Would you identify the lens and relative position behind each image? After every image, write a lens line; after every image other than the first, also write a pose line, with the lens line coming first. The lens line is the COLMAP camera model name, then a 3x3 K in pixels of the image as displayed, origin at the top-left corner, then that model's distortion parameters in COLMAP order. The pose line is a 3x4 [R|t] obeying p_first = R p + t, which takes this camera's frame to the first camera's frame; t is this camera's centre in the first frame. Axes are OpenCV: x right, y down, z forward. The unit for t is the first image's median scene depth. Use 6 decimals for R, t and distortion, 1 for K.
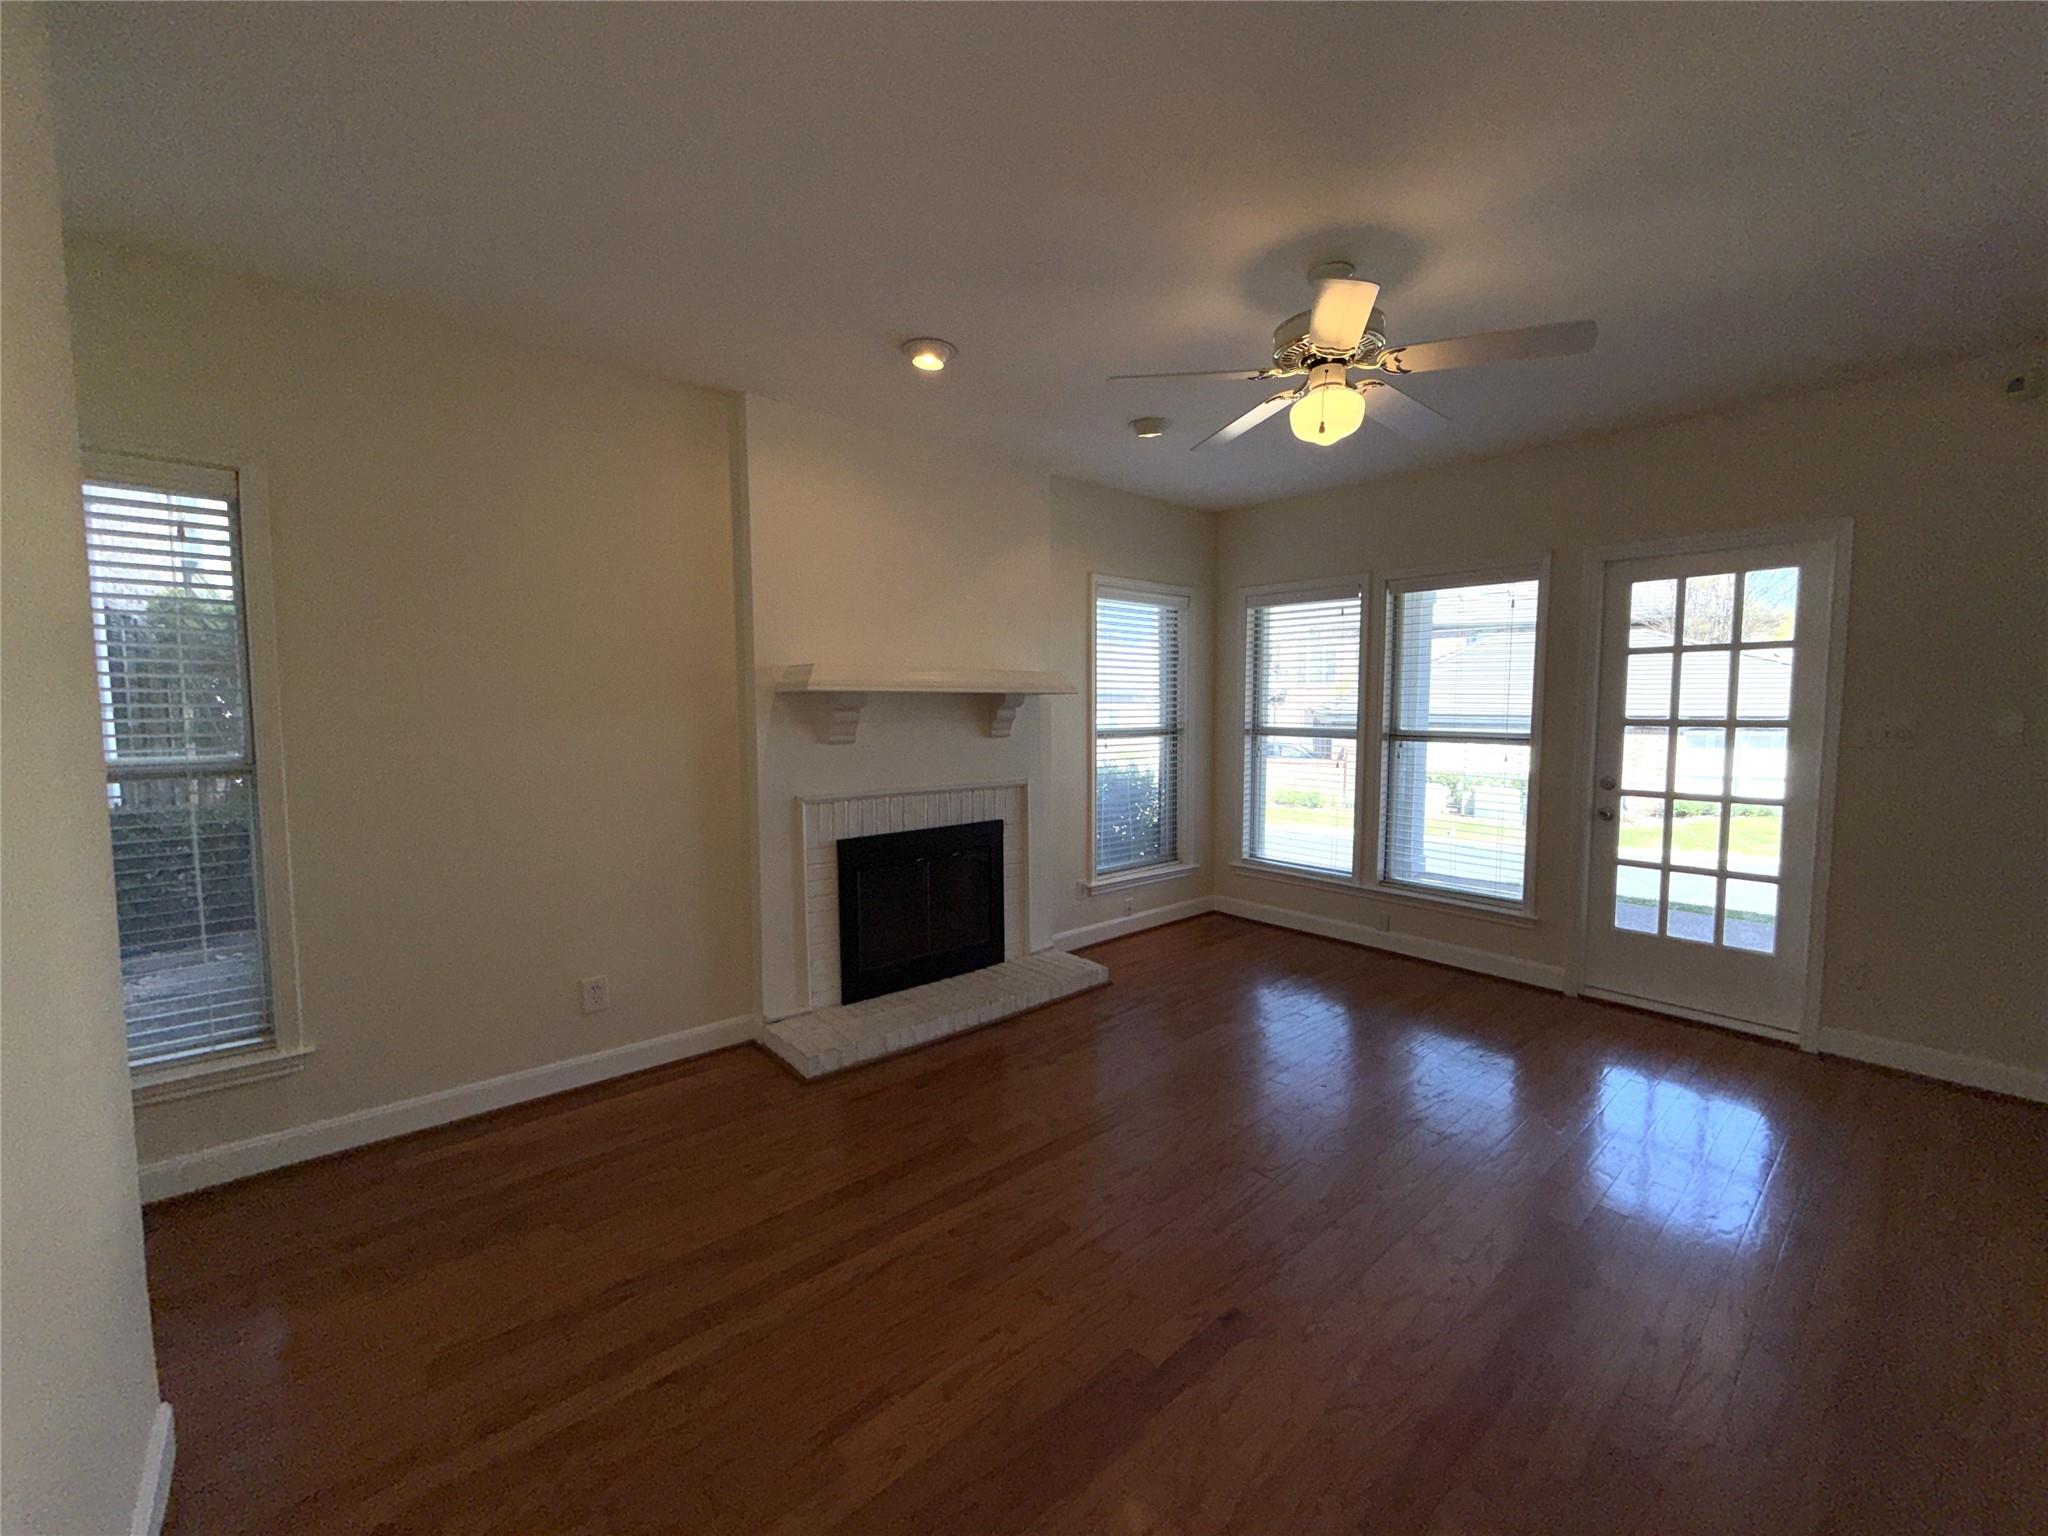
lens RADIAL K [[821.5, 0, 1013.5], [0, 821.5, 767.4], [0, 0, 1]] dist [0.003764, 0.000064]
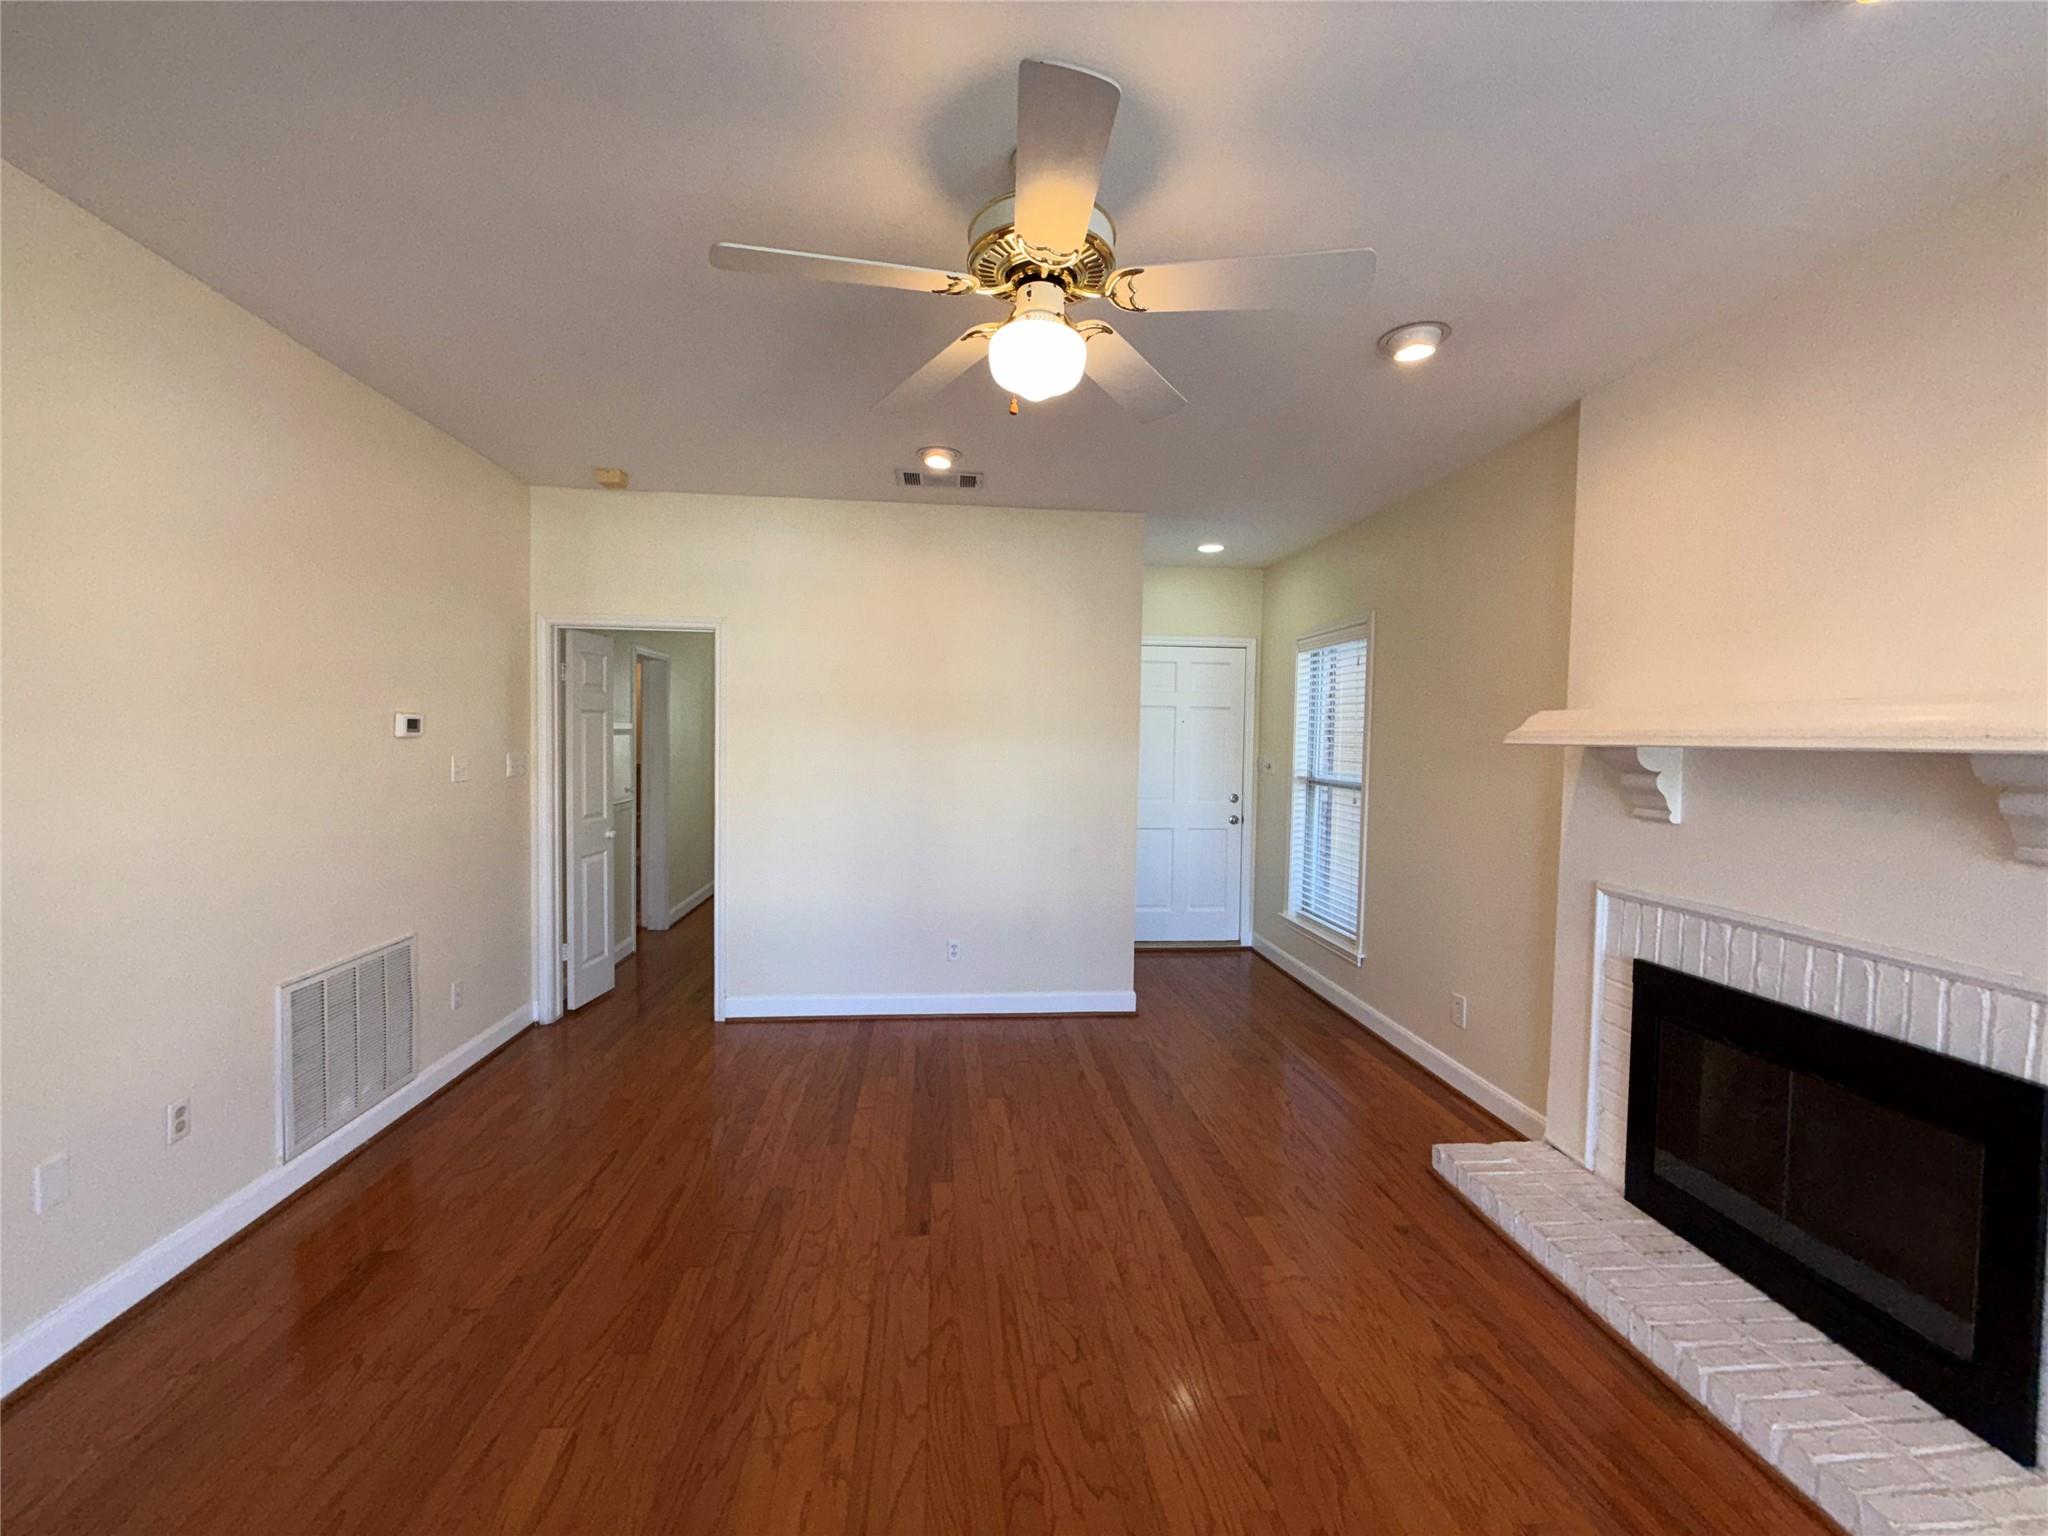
lens RADIAL K [[821.5, 0, 1013.6], [0, 821.5, 767.2], [0, 0, 1]] dist [0.003764, 0.000064]
pose [[-0.573636, 0.022417, -0.818804, 0.635081], [-0.080239, 0.993280, 0.083407, -0.085490], [0.815171, 0.113545, -0.567982, 0.917484]]
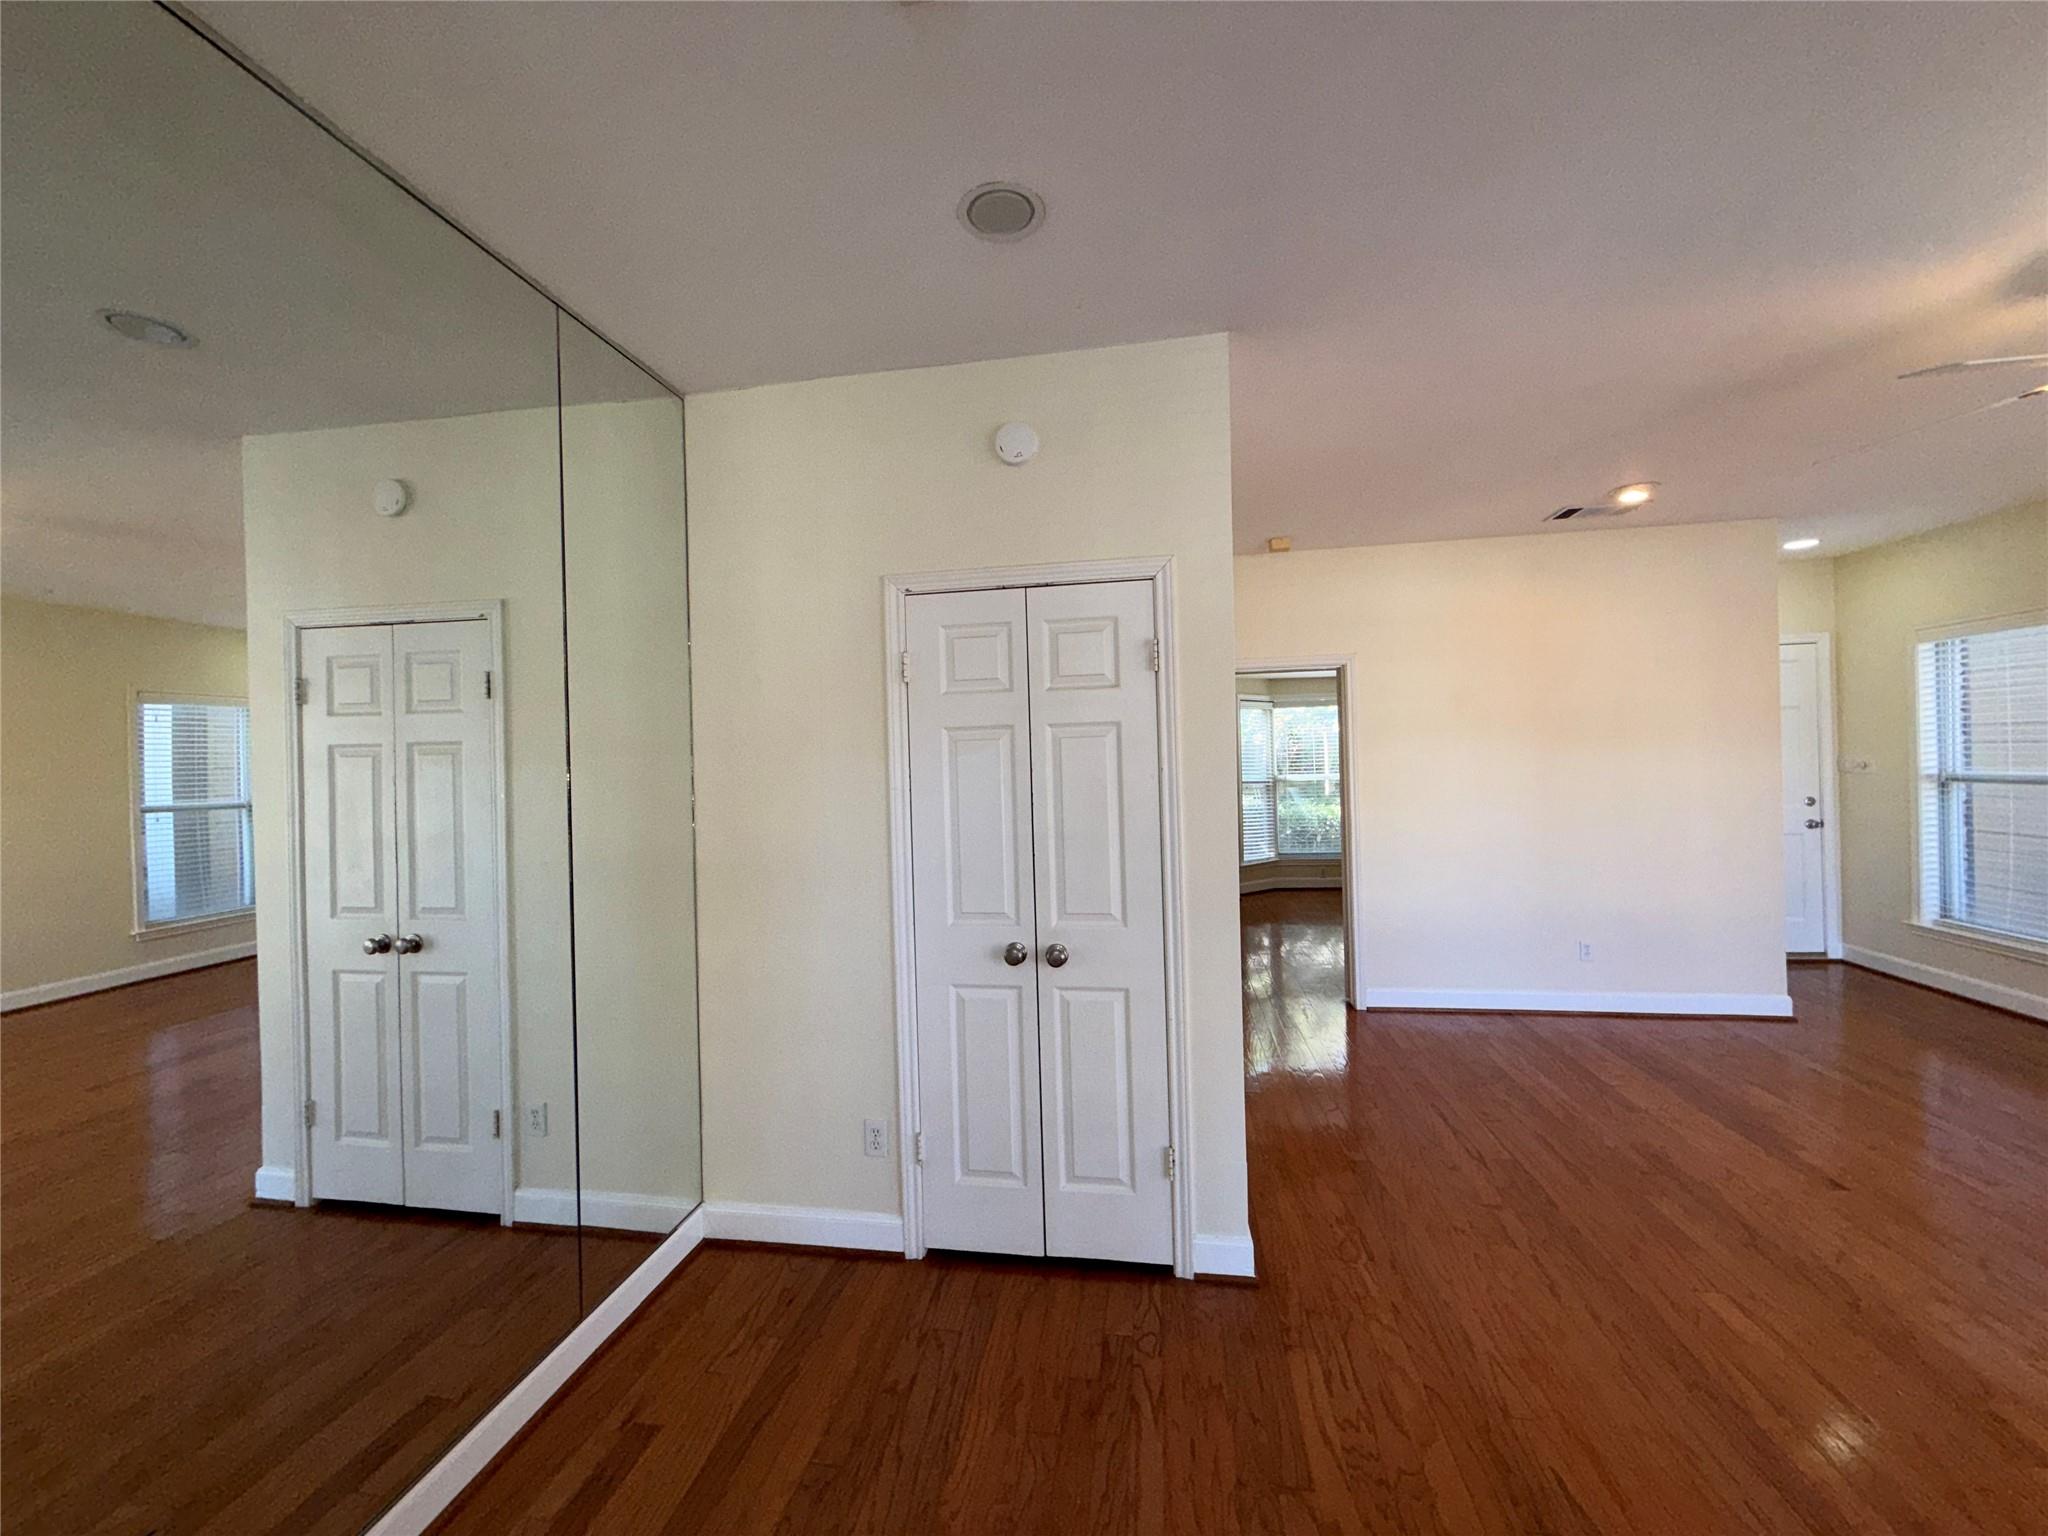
lens RADIAL K [[821.5, 0, 1016.1], [0, 821.5, 766.2], [0, 0, 1]] dist [0.003764, 0.000064]
pose [[-0.764287, 0.024717, -0.644402, 1.168565], [-0.021173, 0.997765, 0.063384, -0.057753], [0.644528, 0.062087, -0.762056, 0.586824]]
